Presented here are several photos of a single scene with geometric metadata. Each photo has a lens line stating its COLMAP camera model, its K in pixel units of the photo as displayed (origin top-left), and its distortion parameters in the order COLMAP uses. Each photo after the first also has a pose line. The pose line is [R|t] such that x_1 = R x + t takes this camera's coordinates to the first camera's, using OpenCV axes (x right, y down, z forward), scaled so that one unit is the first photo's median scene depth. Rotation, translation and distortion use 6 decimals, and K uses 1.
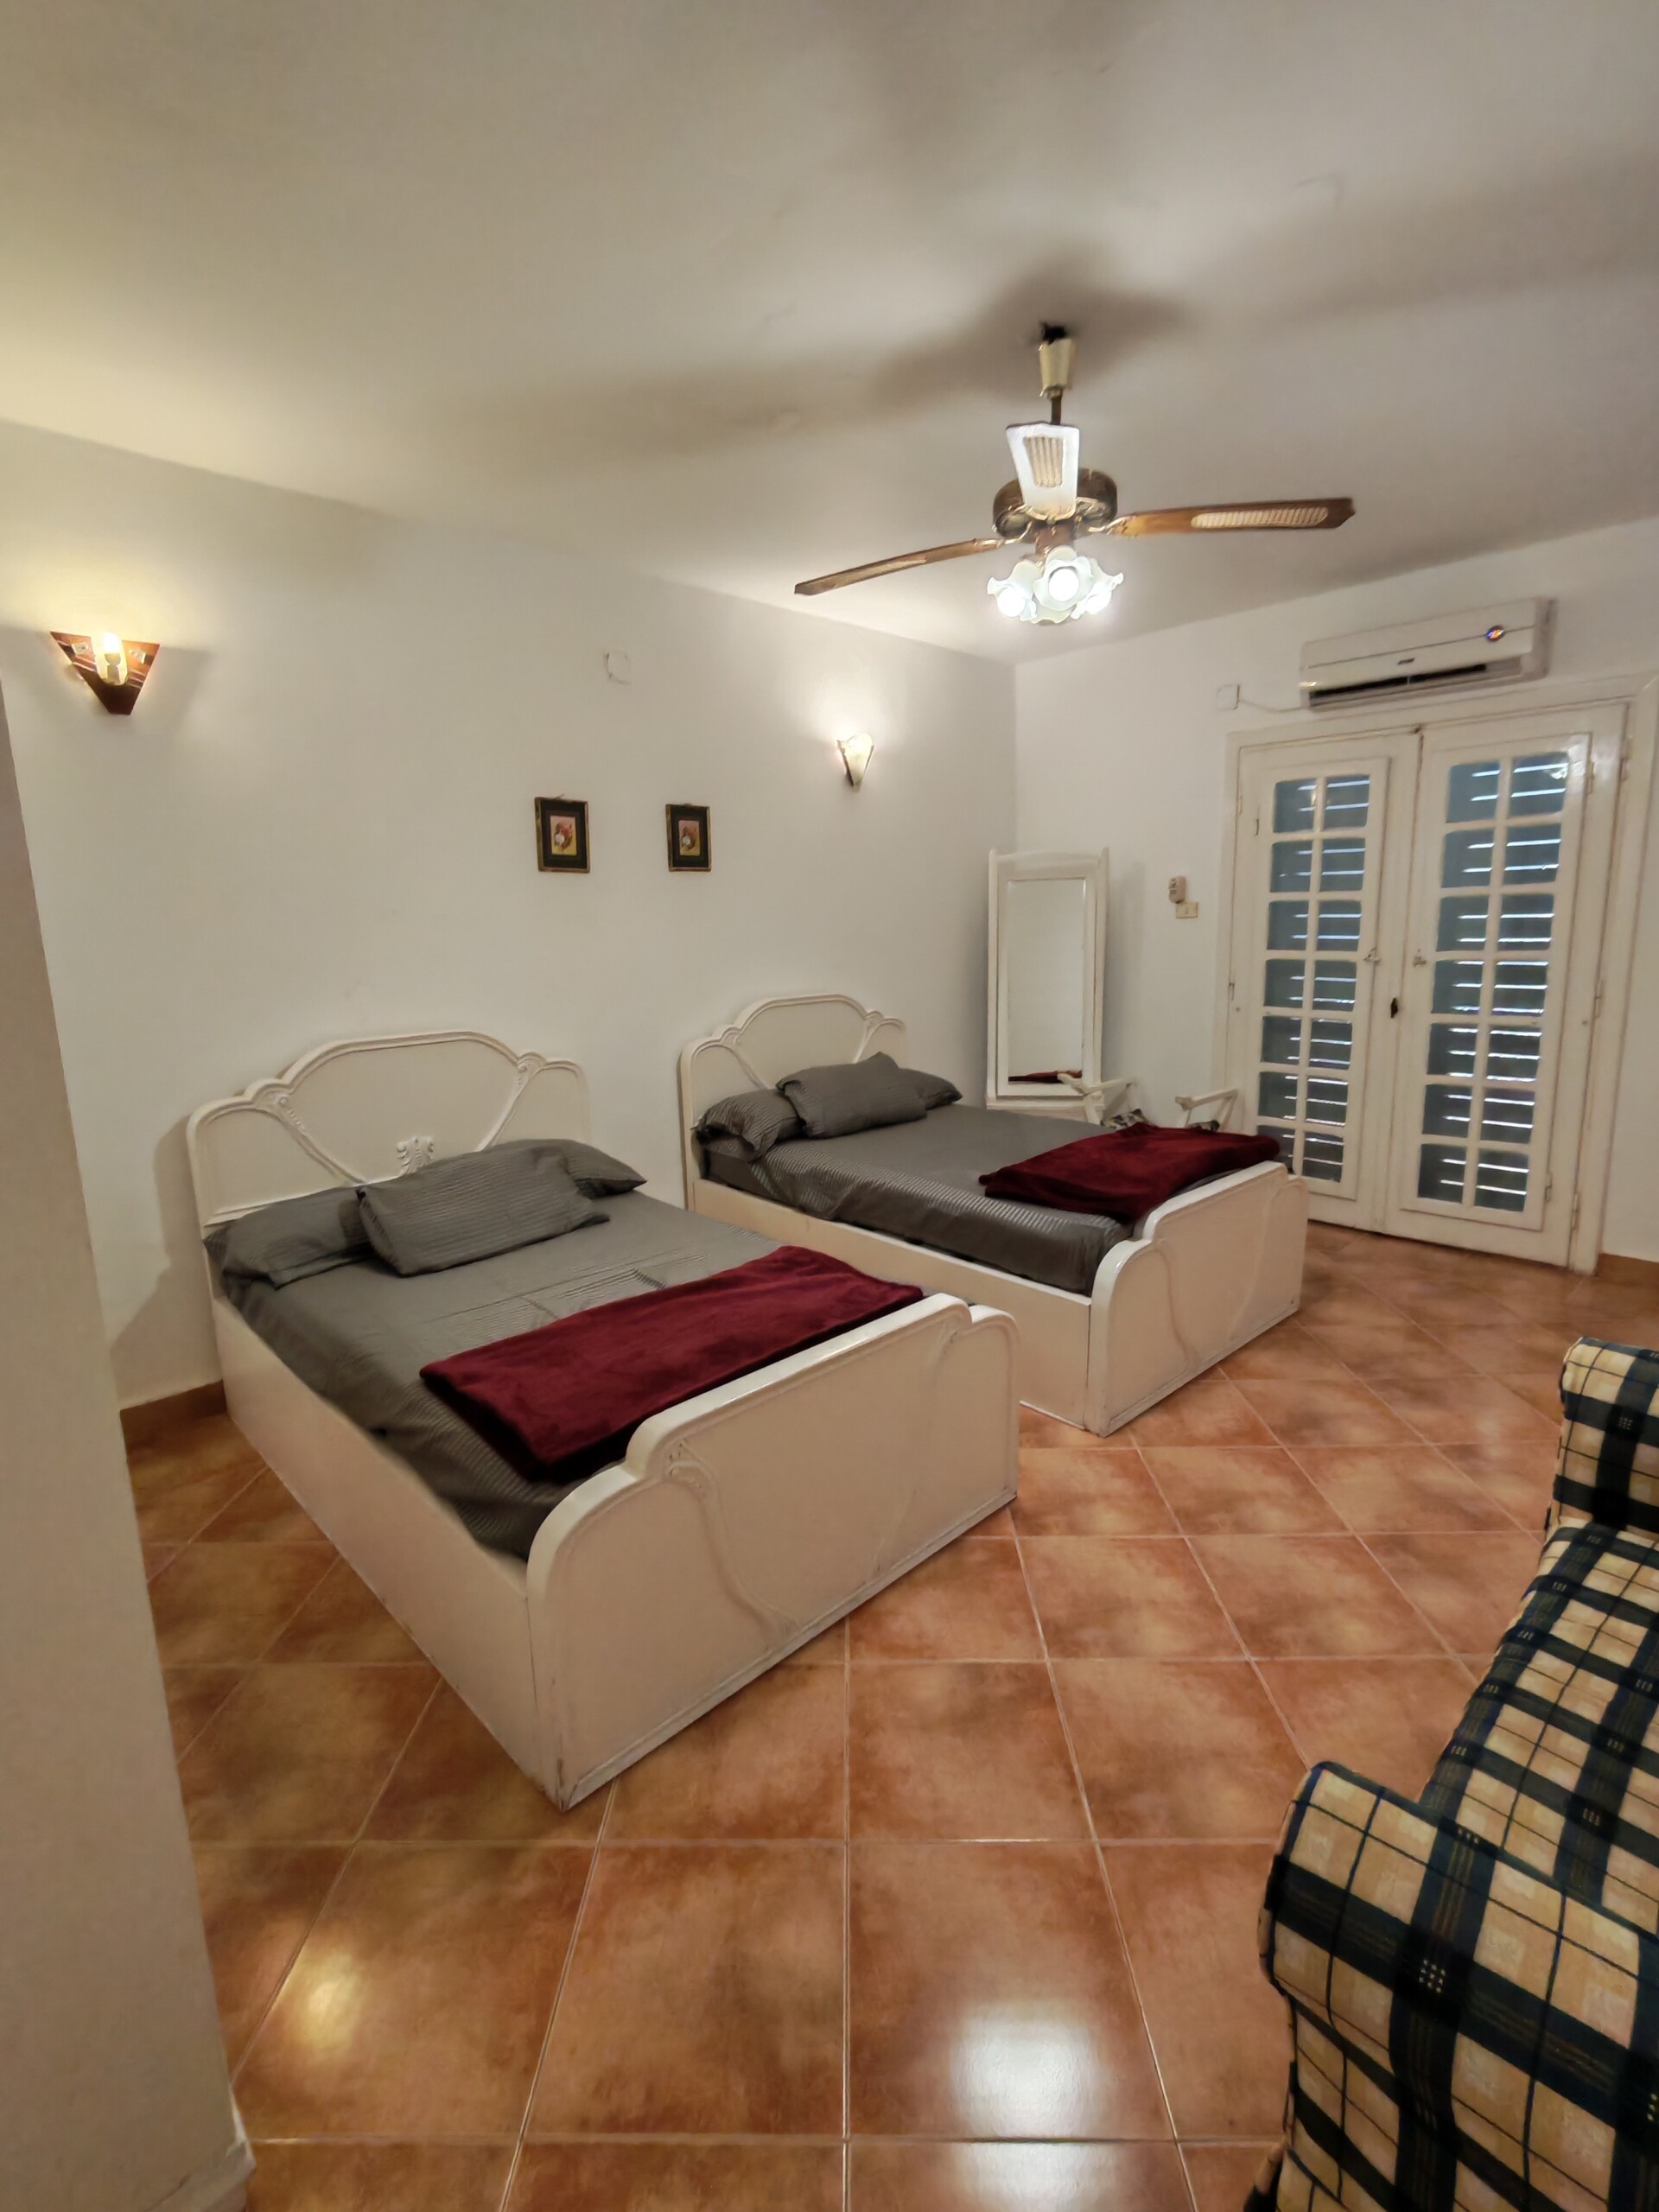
lens RADIAL K [[1028.1, 0, 838.3], [0, 1028.1, 1102.4], [0, 0, 1]] dist [-0.007645, 0.004895]
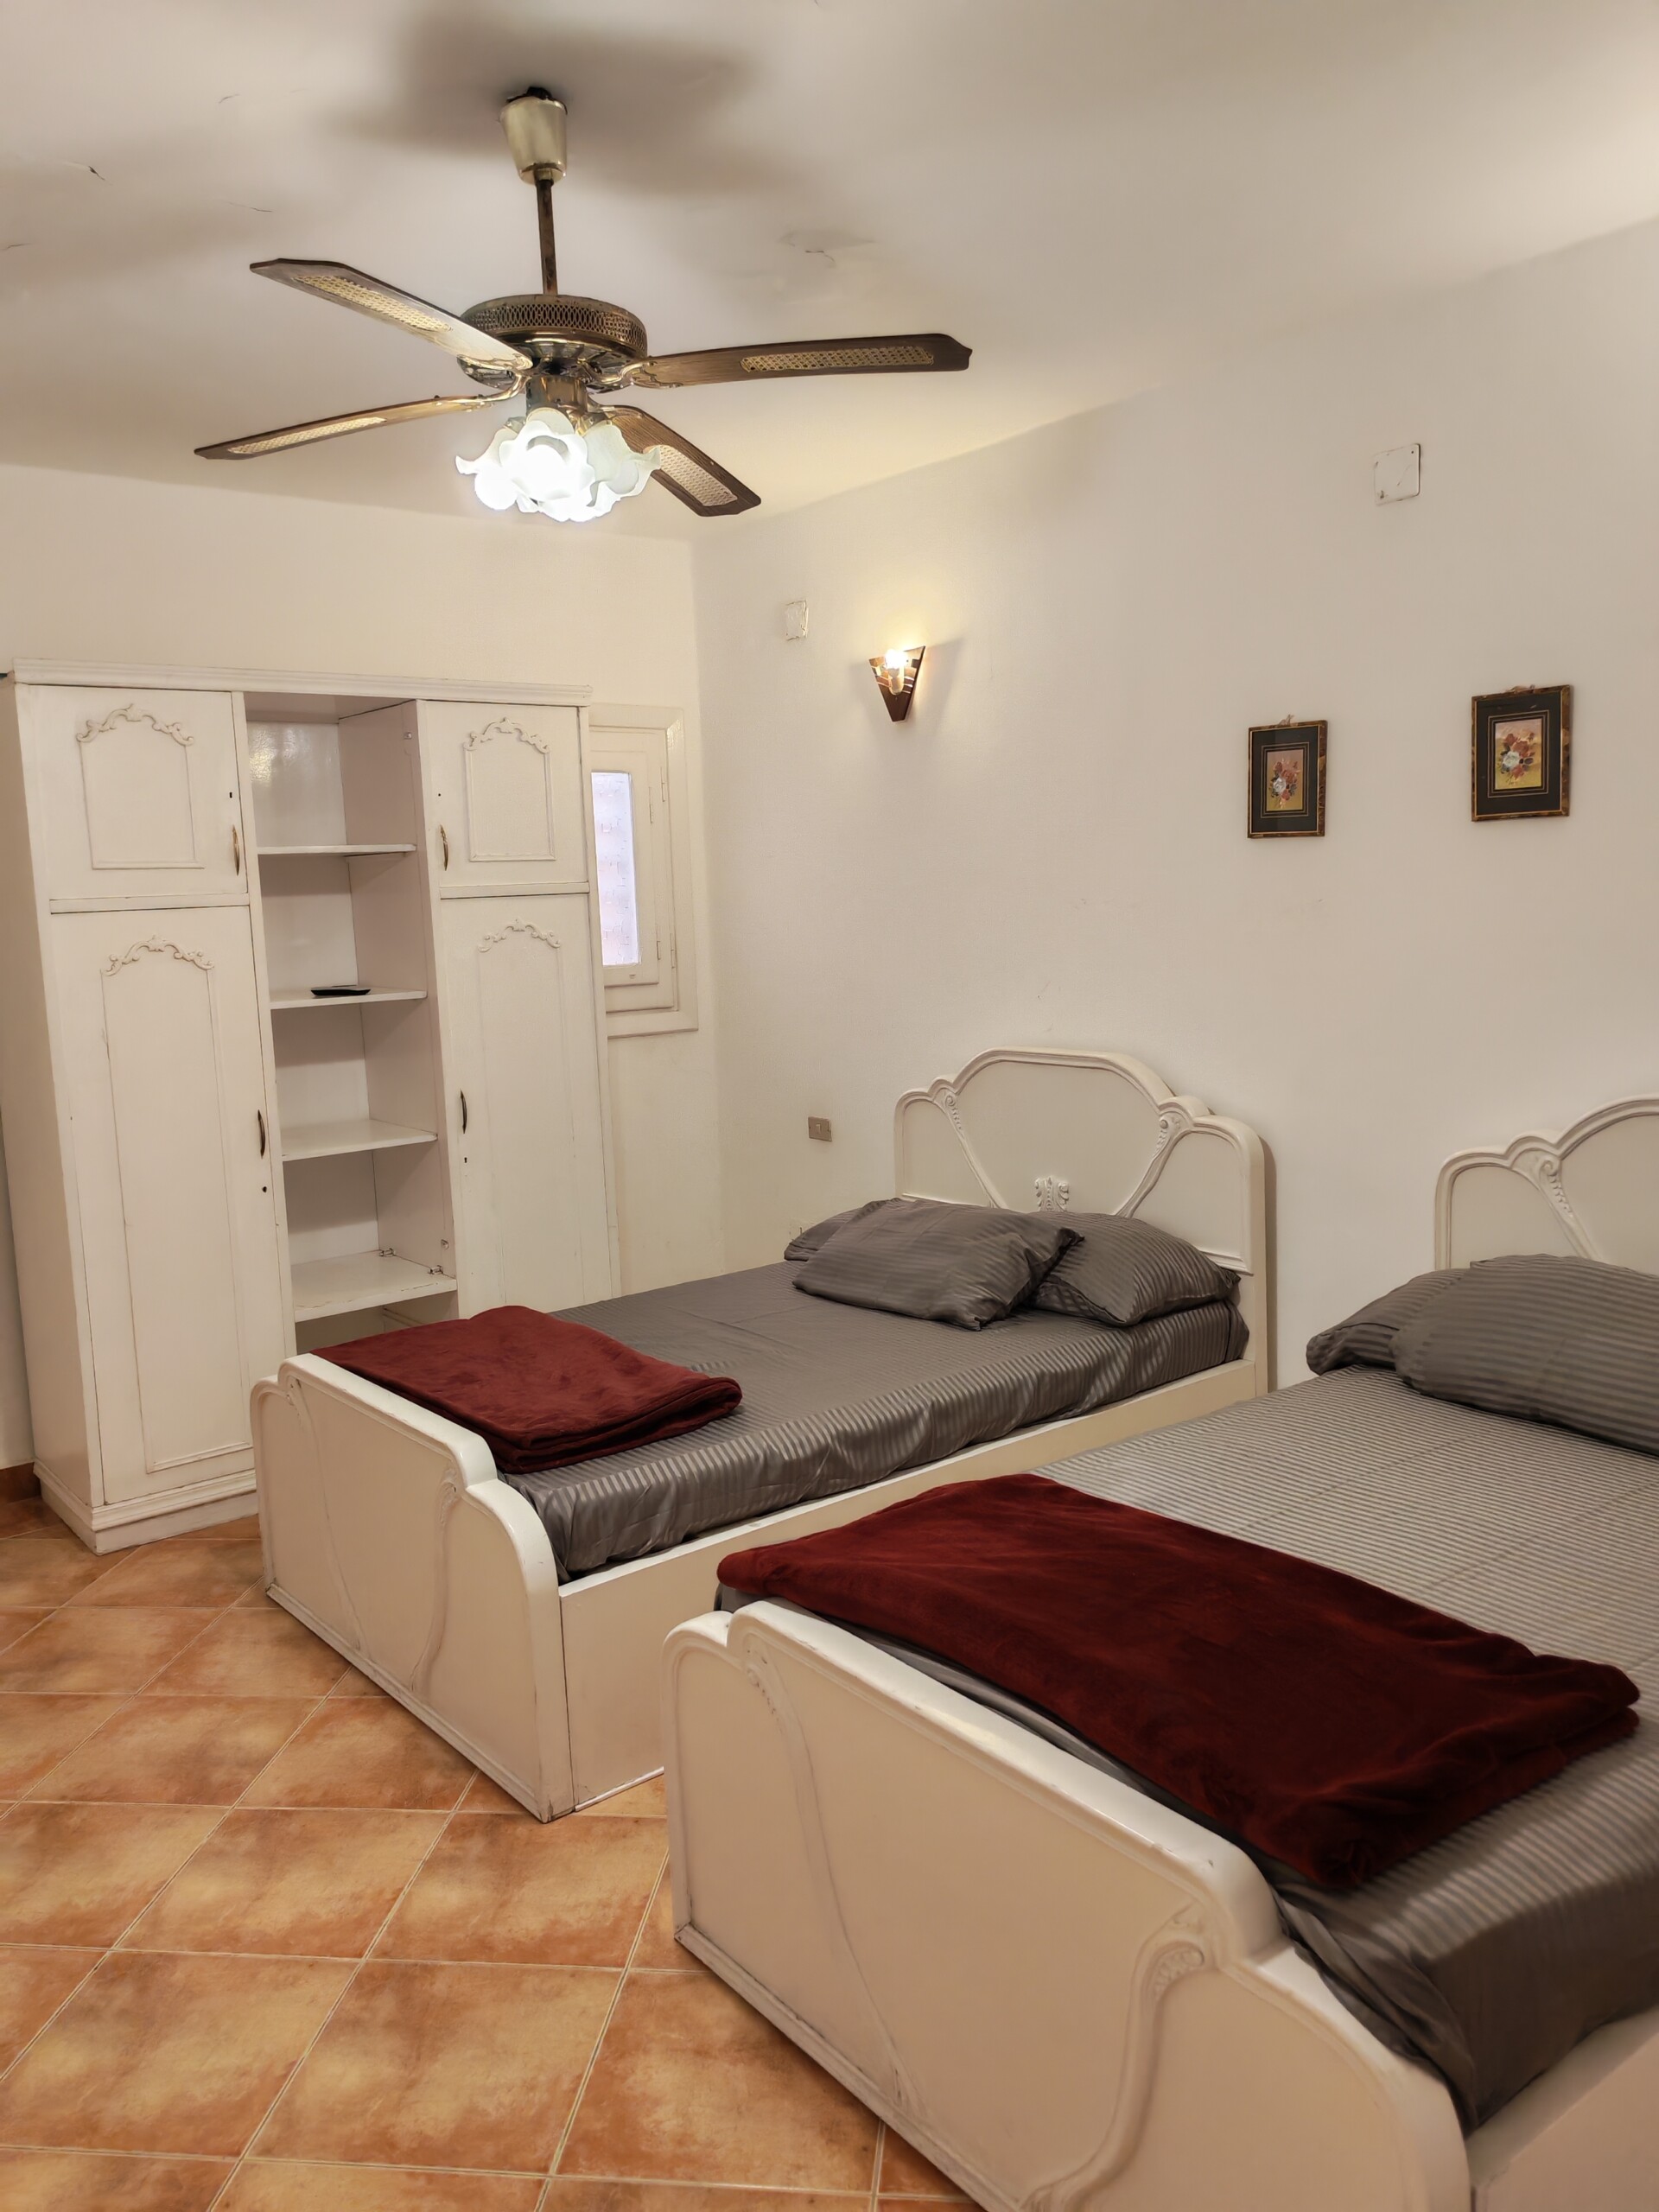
lens RADIAL K [[1694.3, 0, 808.4], [0, 1694.3, 1095.2], [0, 0, 1]] dist [0.083362, -0.109628]
pose [[-0.123490, 0.149244, -0.981059, 1.121070], [-0.141127, 0.975936, 0.166229, -0.275816], [0.982259, 0.158981, -0.099456, 1.145096]]
